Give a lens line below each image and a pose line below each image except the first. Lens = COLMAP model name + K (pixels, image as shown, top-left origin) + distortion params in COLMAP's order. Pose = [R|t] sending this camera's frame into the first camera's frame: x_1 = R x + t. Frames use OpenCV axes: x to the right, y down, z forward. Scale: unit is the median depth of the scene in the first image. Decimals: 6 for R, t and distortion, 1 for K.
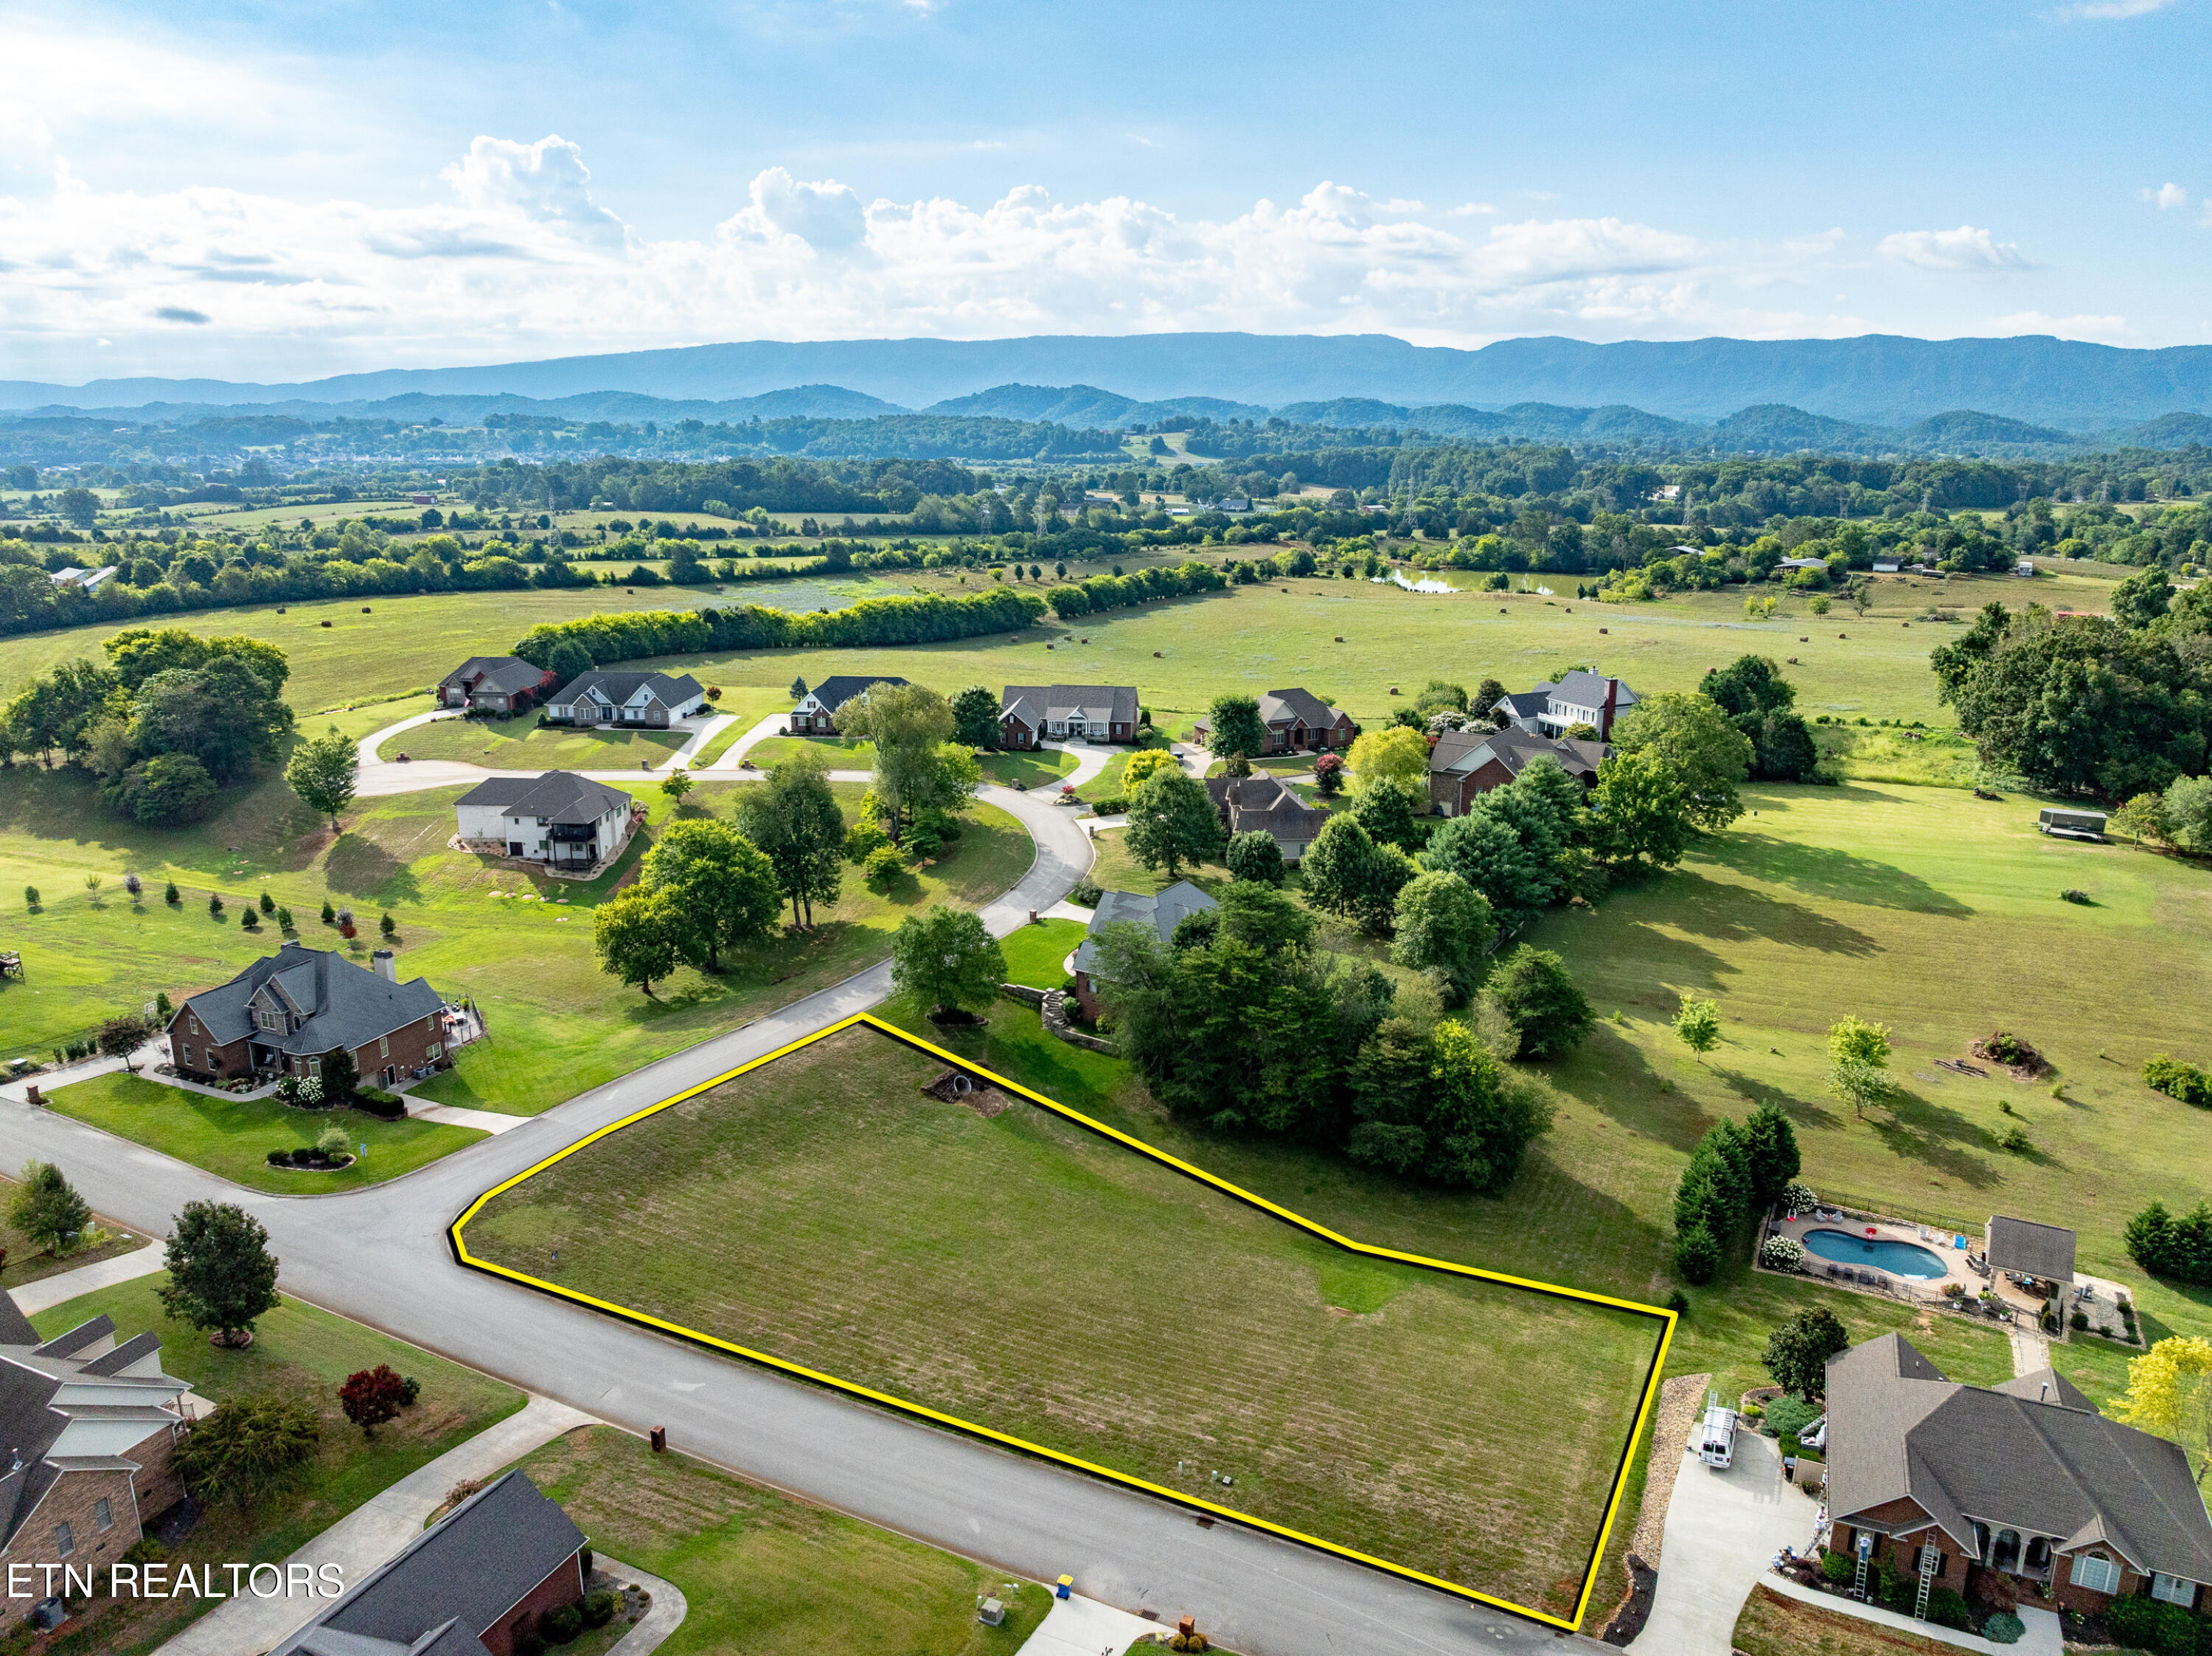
lens RADIAL K [[1553.1, 0, 1115.2], [0, 1553.1, 839.6], [0, 0, 1]] dist [-0.031209, -0.008262]
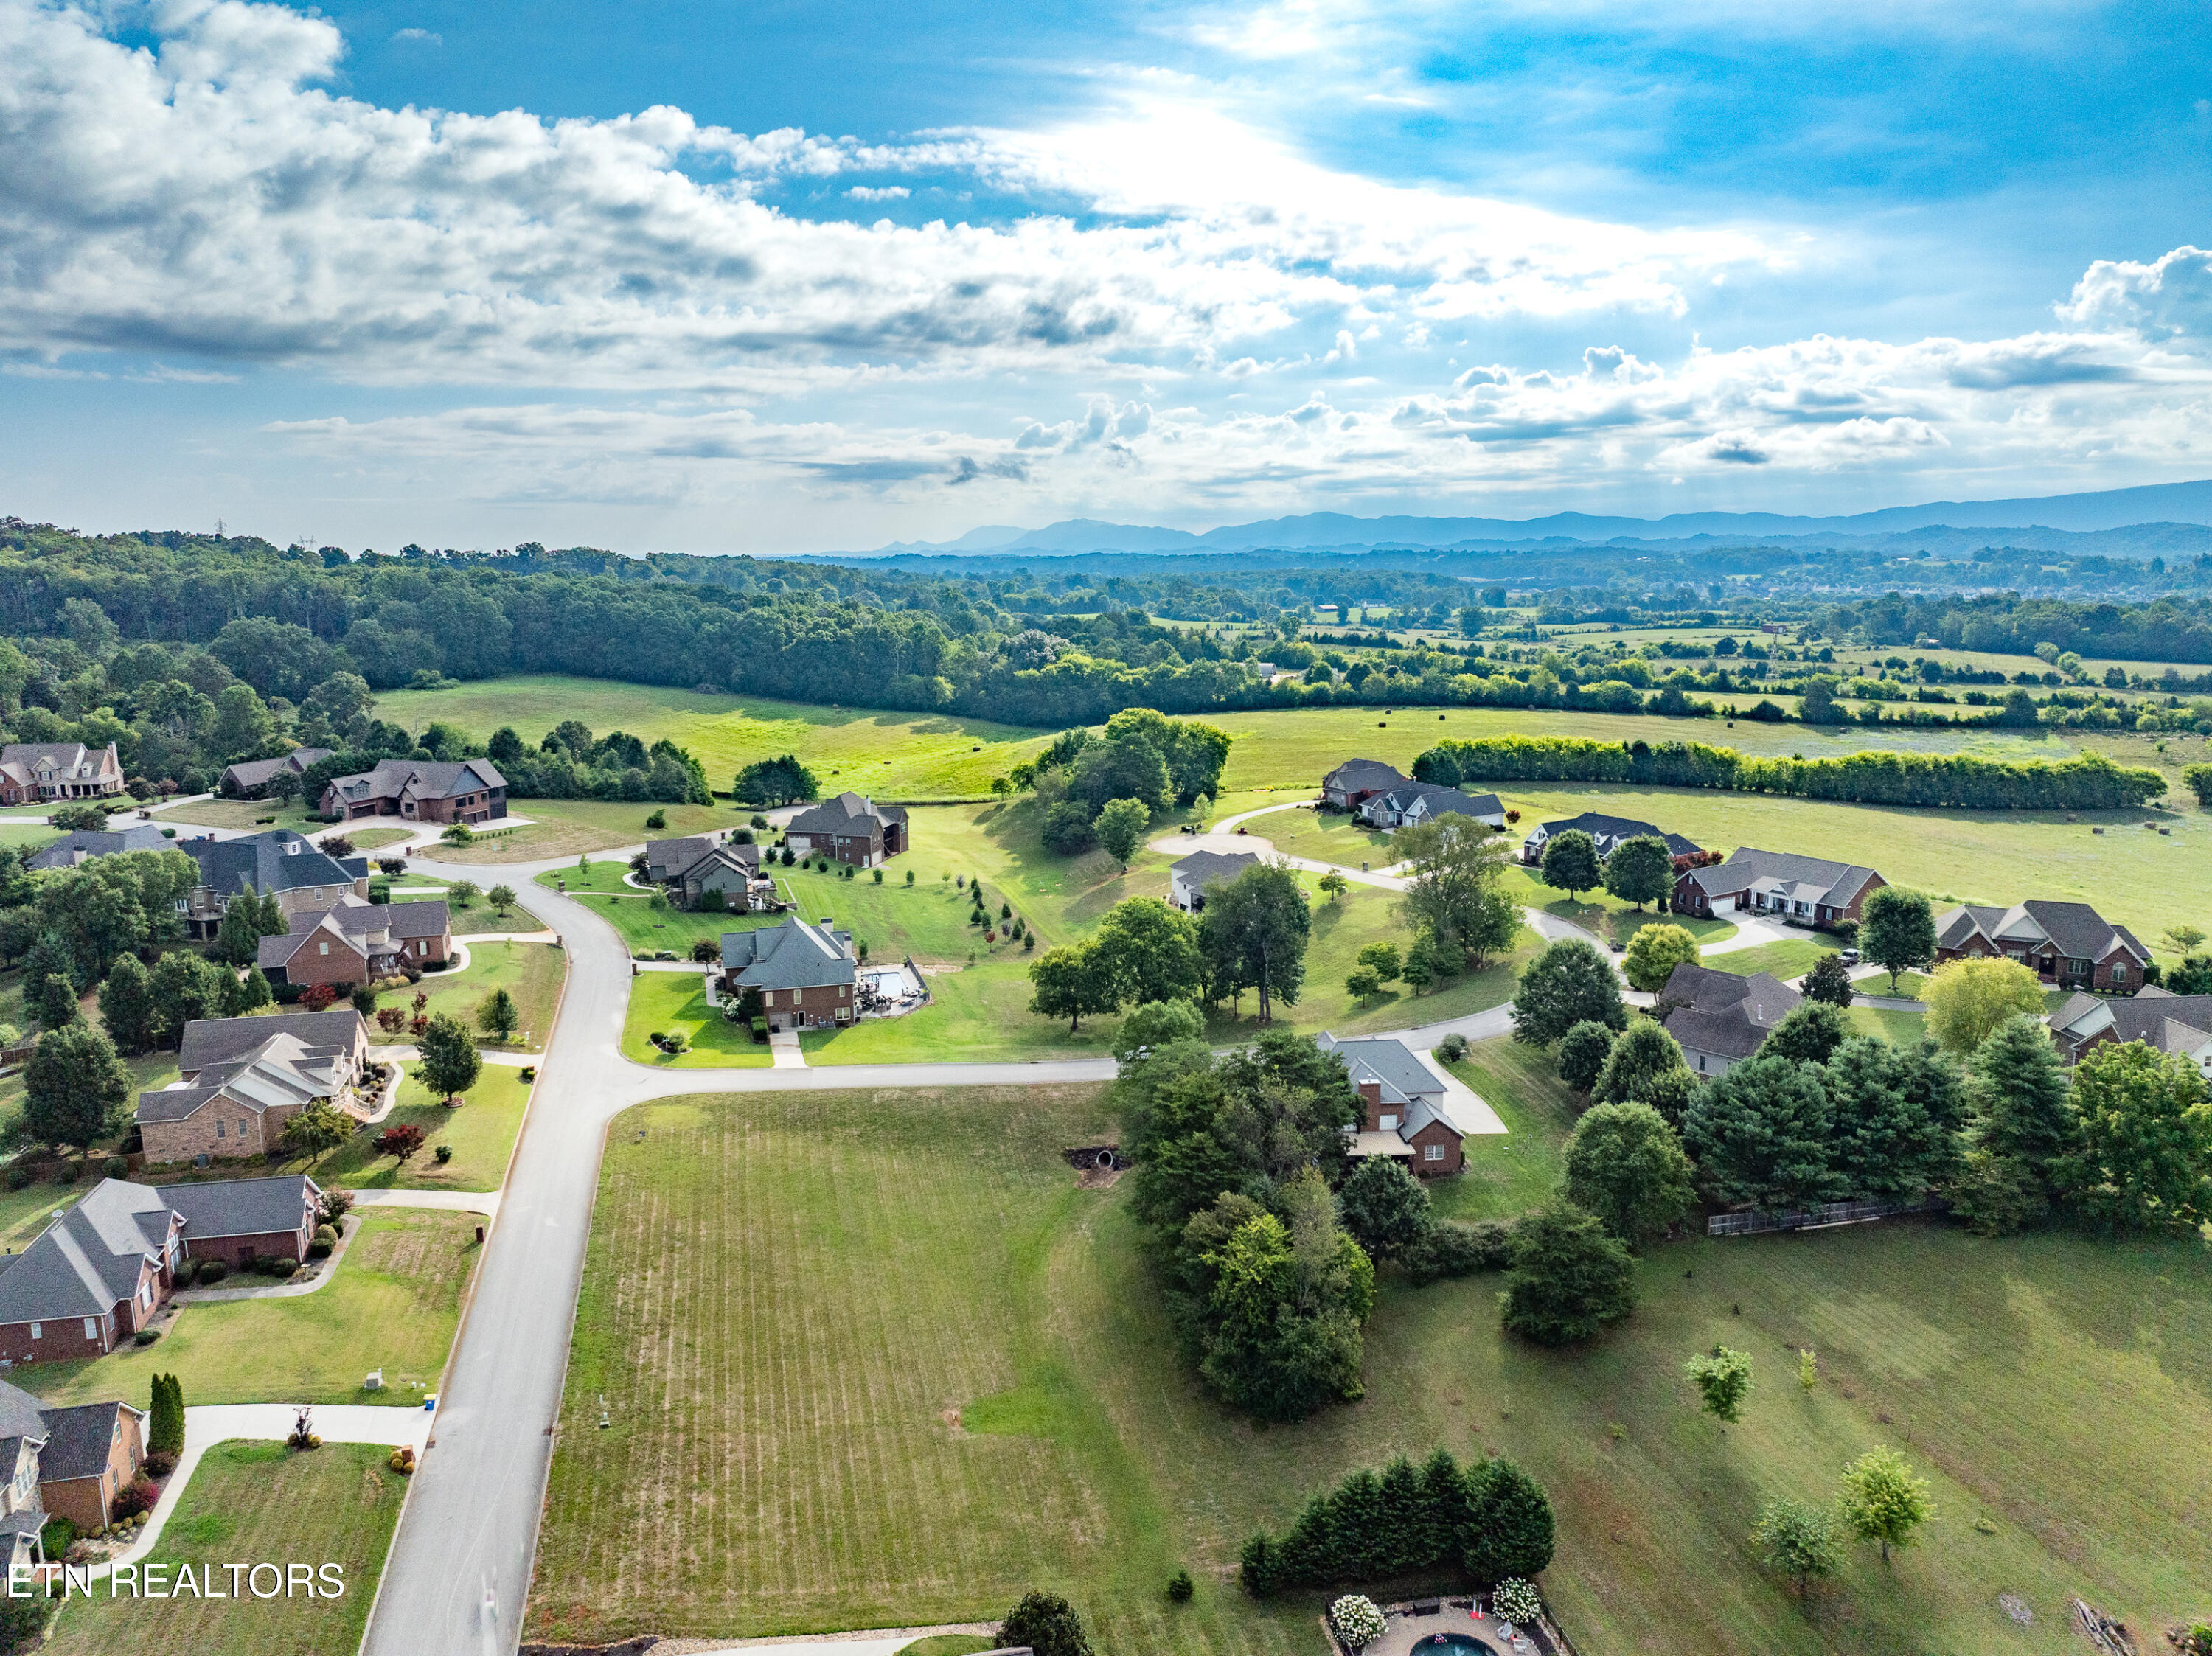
lens RADIAL K [[1553.1, 0, 1115.2], [0, 1553.1, 839.6], [0, 0, 1]] dist [-0.031209, -0.008262]
pose [[0.607282, 0.138147, -0.782384, 0.391473], [-0.201561, 0.979337, 0.016473, -0.043413], [0.768493, 0.147695, 0.622579, 0.160640]]
